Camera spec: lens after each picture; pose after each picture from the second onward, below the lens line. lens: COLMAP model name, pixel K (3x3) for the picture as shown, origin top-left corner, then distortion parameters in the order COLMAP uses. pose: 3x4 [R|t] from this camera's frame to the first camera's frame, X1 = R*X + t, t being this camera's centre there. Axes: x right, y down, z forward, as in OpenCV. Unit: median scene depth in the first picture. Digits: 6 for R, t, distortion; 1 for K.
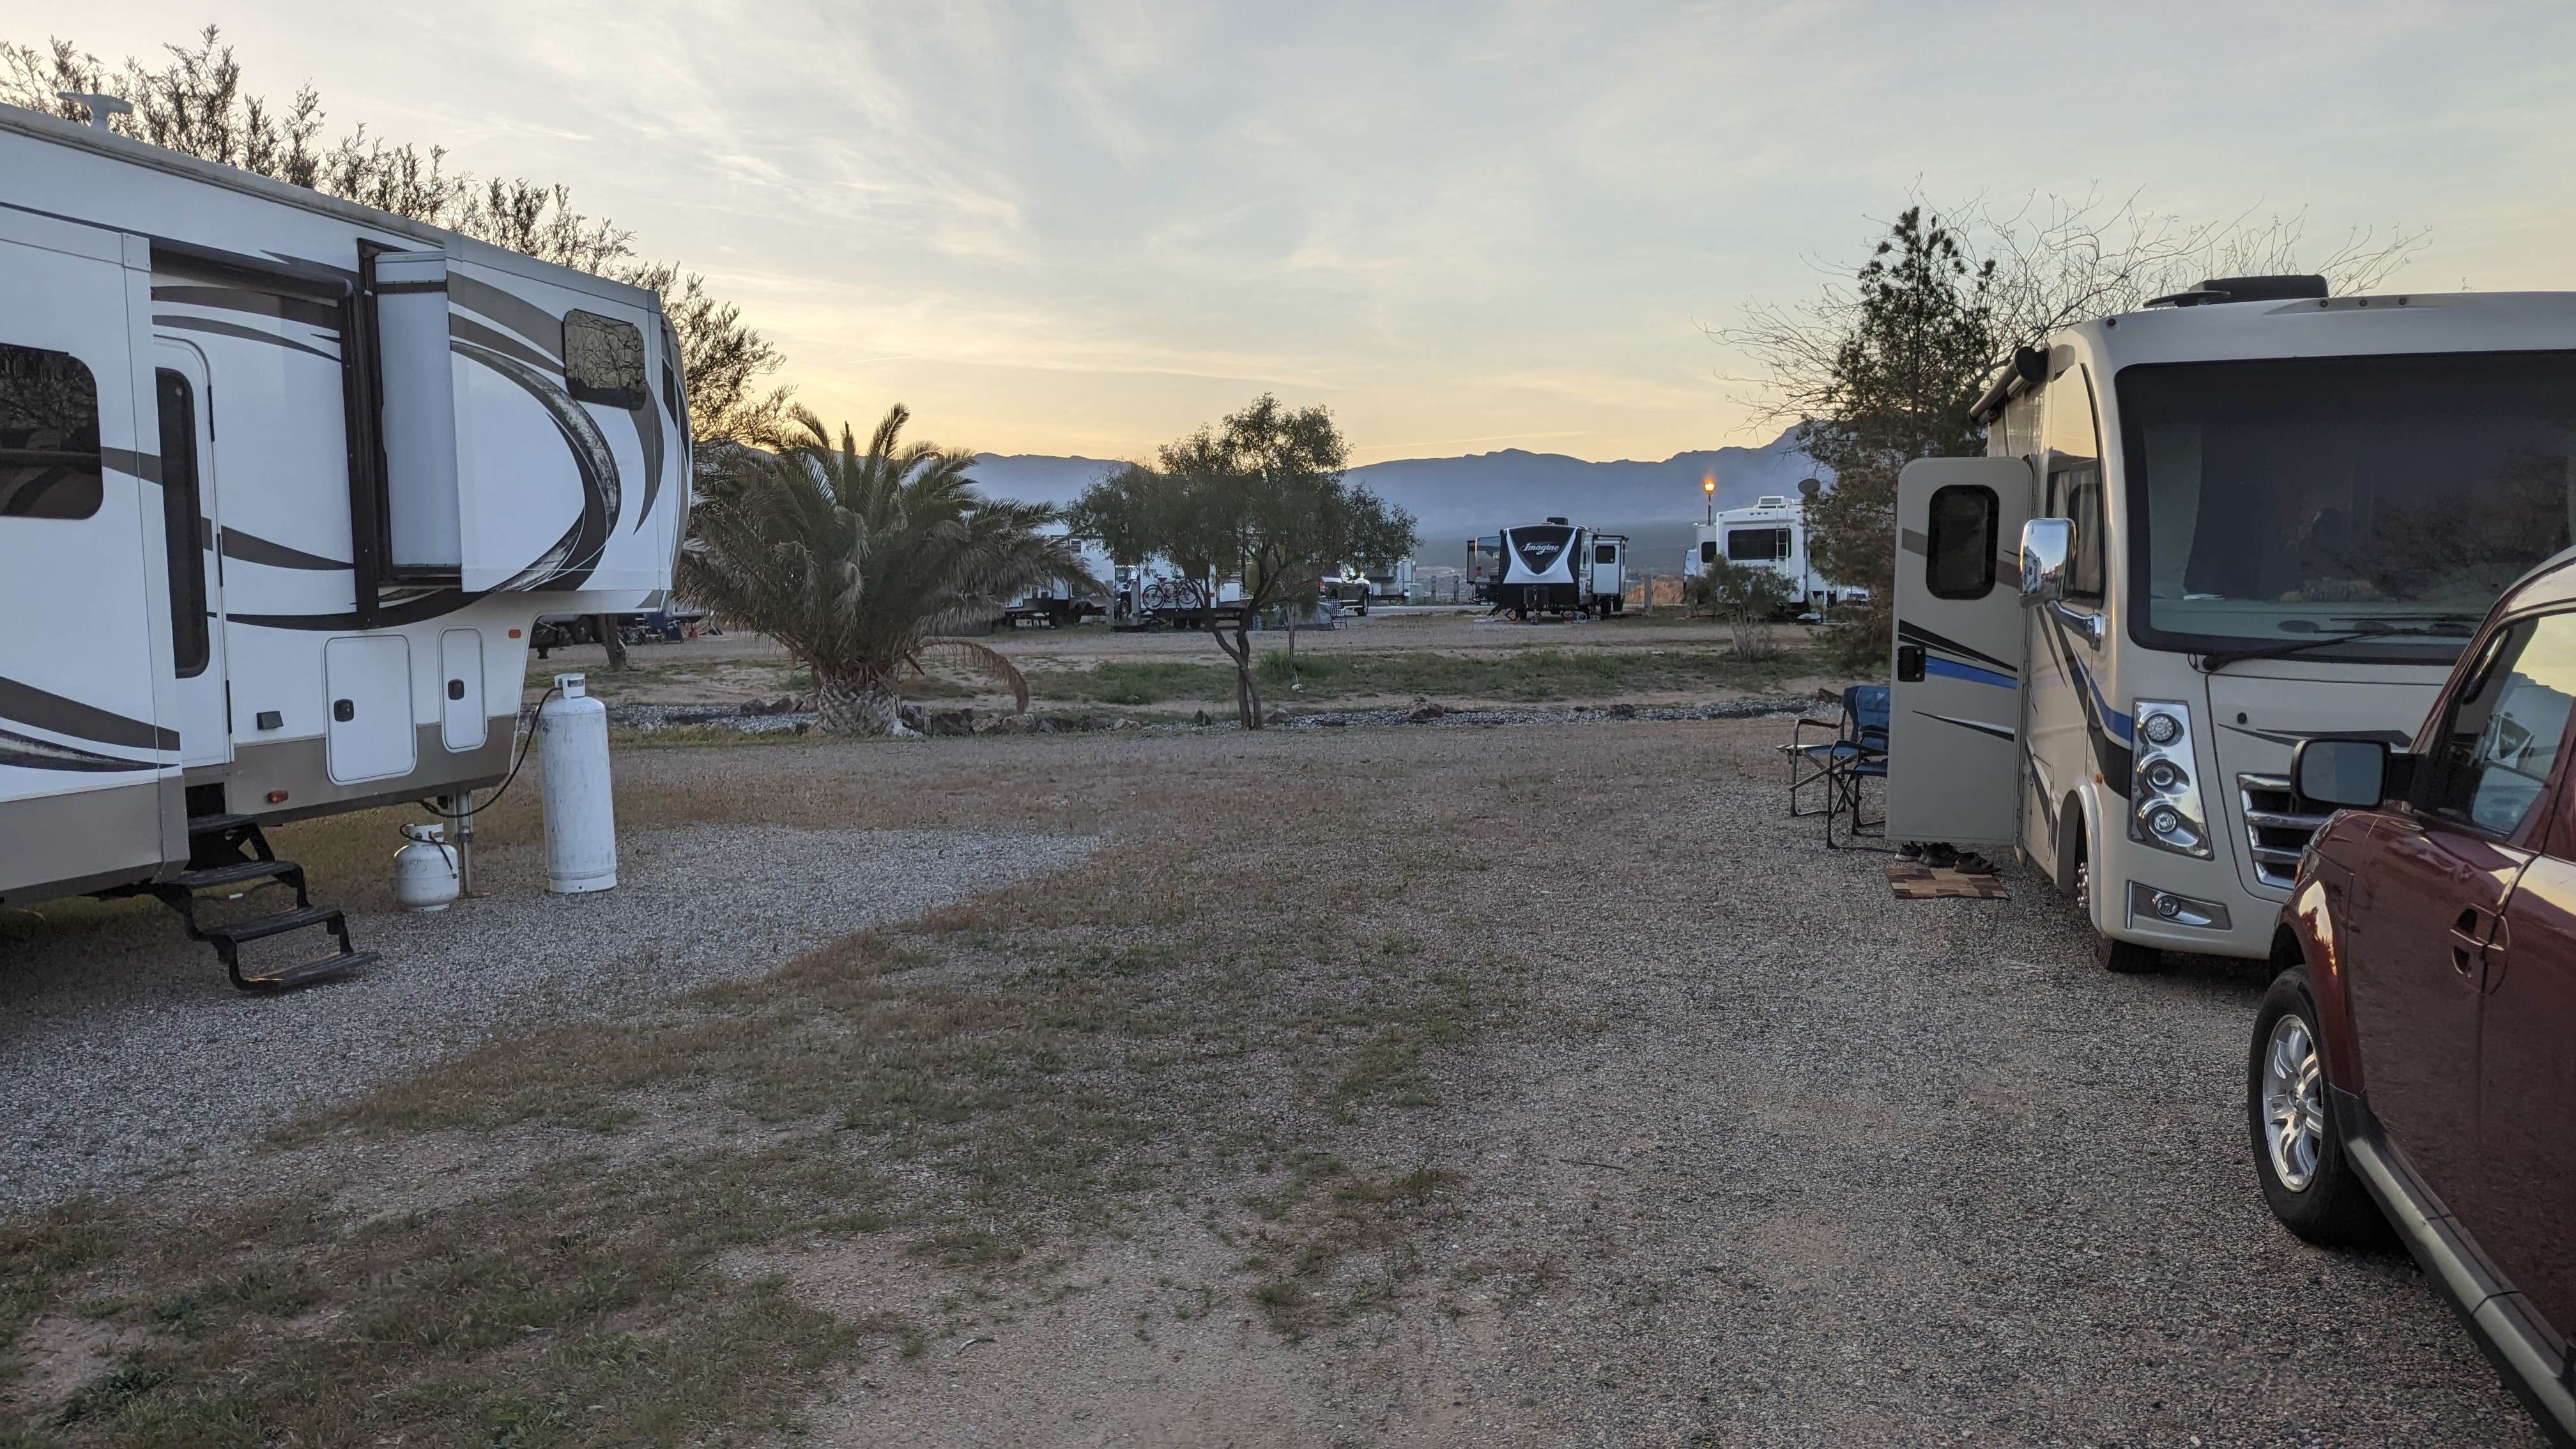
lens RADIAL K [[1866.7, 0, 1288.0], [0, 1866.7, 724.5], [0, 0, 1]] dist [0.002511, 0.001036]
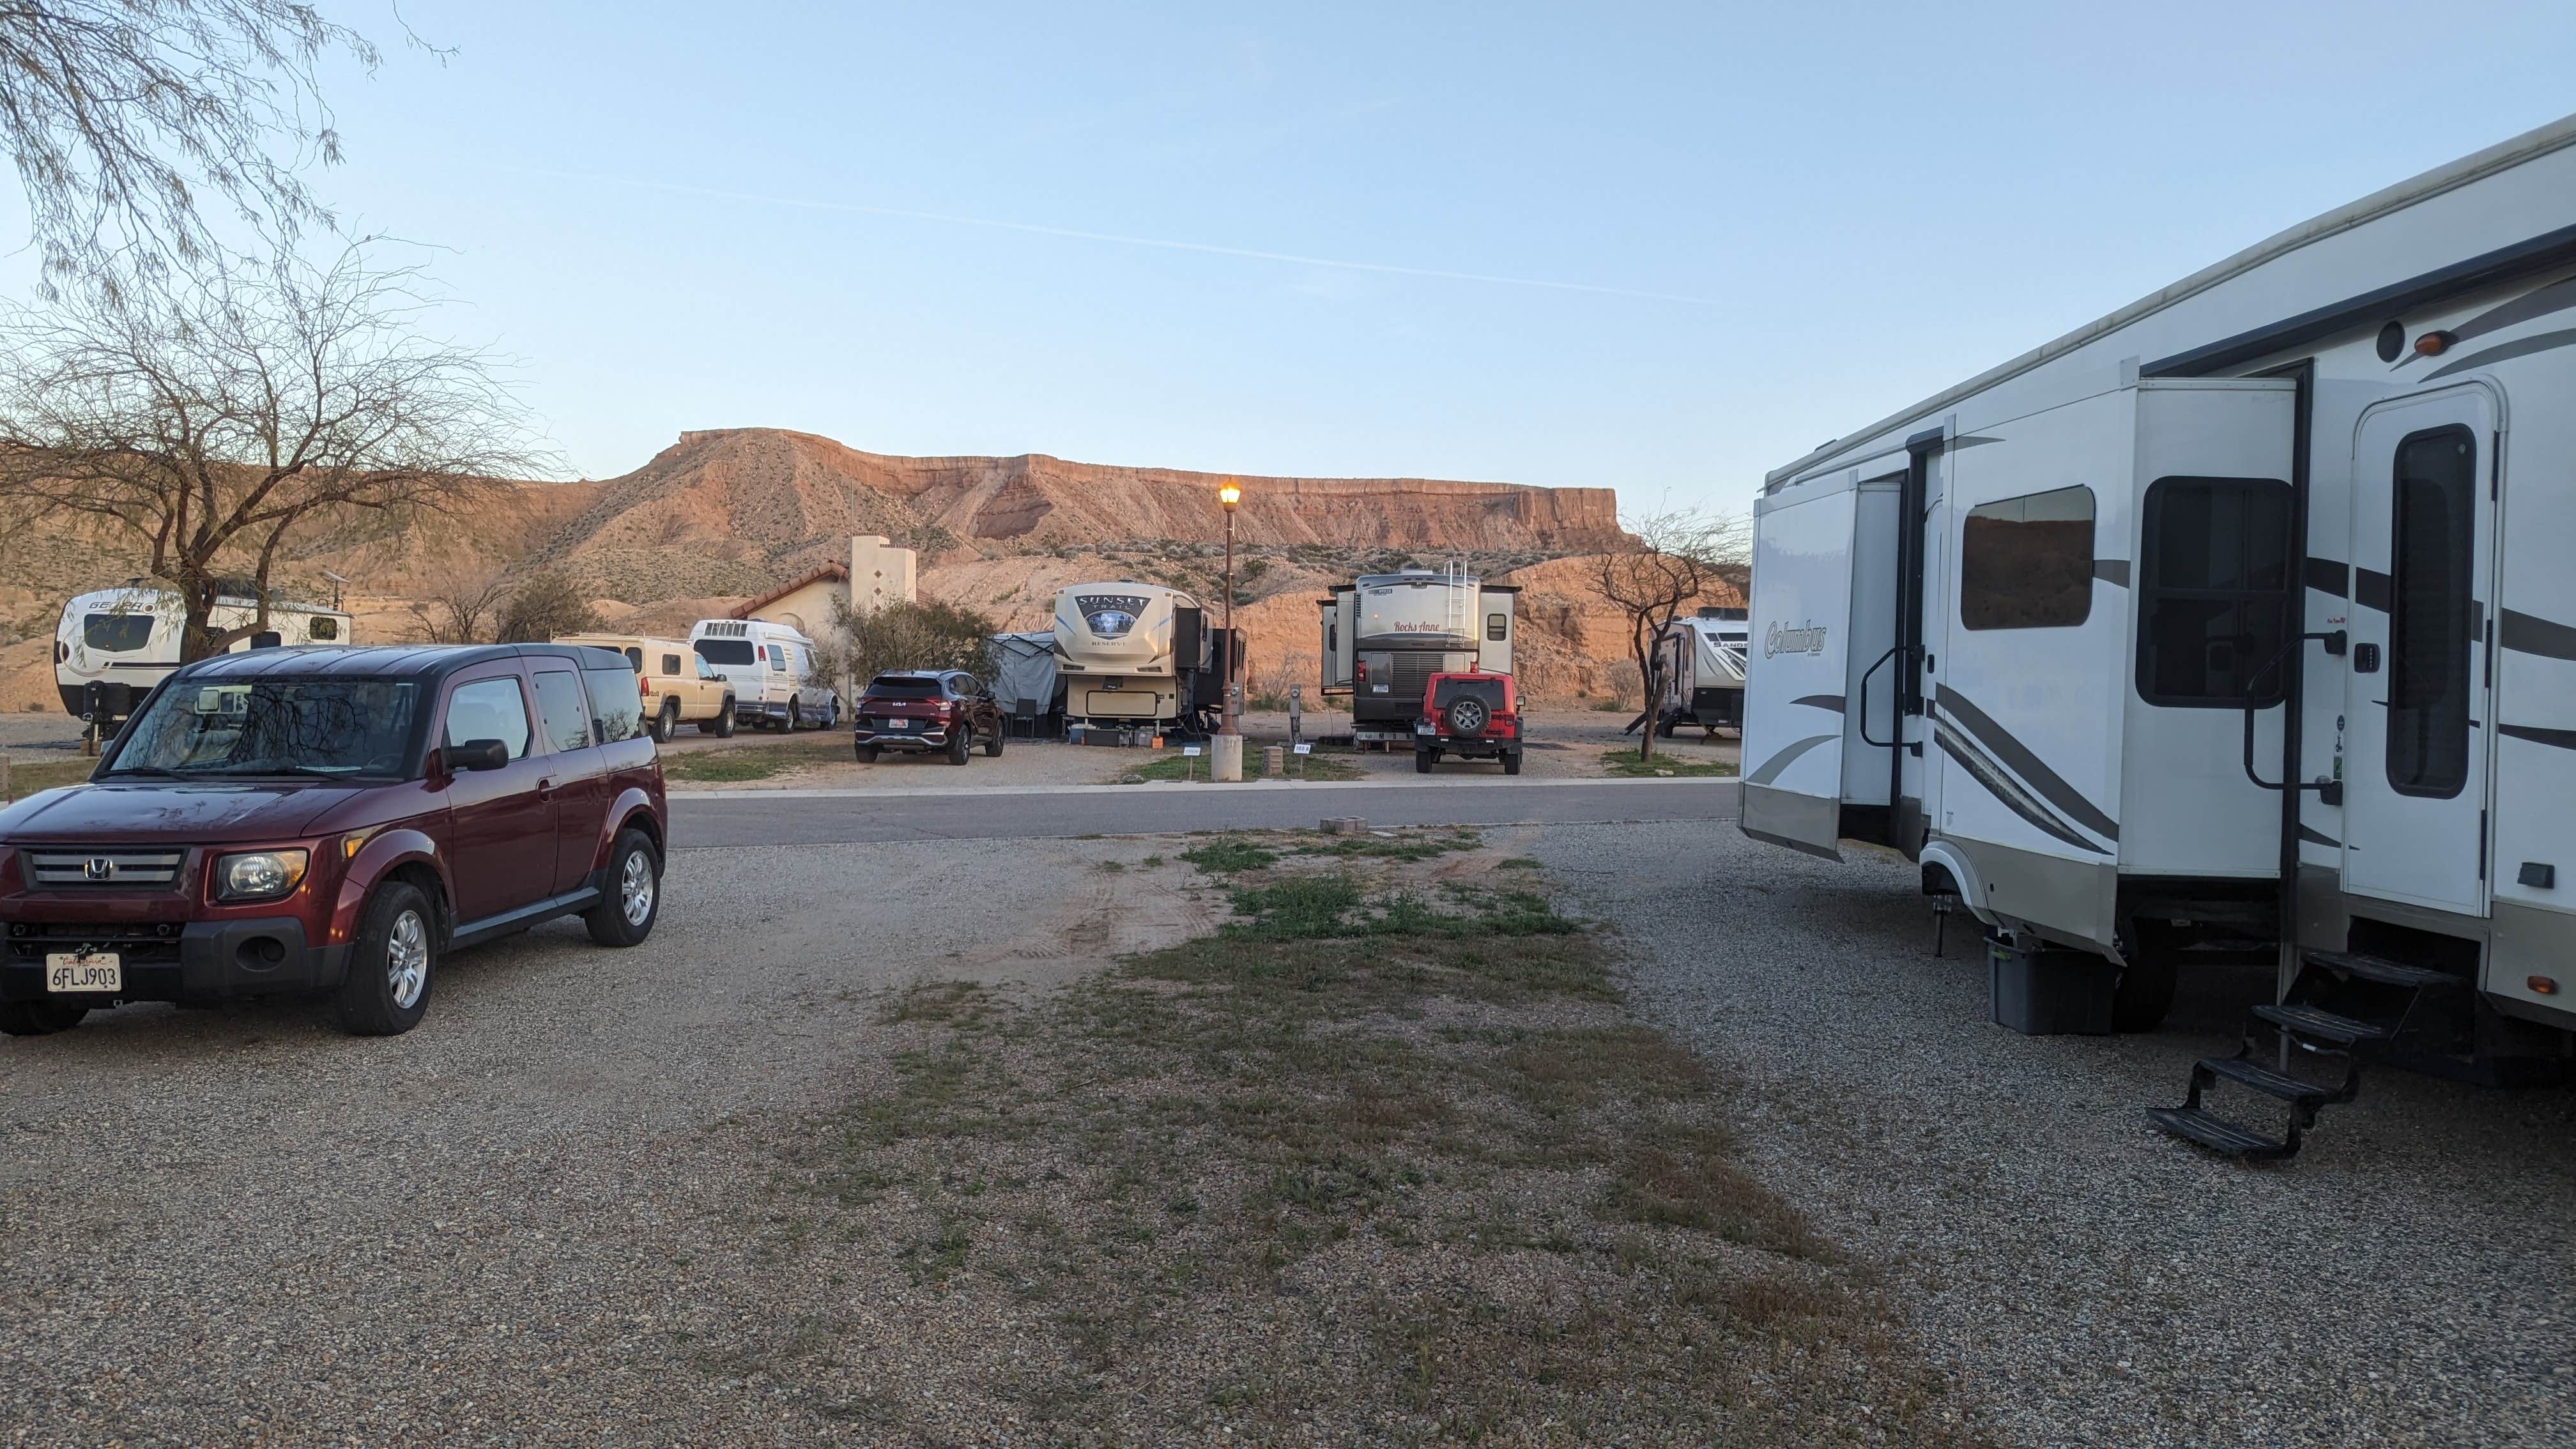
lens RADIAL K [[1866.7, 0, 1288.0], [0, 1866.7, 724.5], [0, 0, 1]] dist [0.002511, 0.001036]
pose [[-0.964692, 0.001084, -0.263380, 0.110427], [-0.026219, 0.994629, 0.100127, -0.124183], [0.262074, 0.103497, -0.959482, 1.624135]]
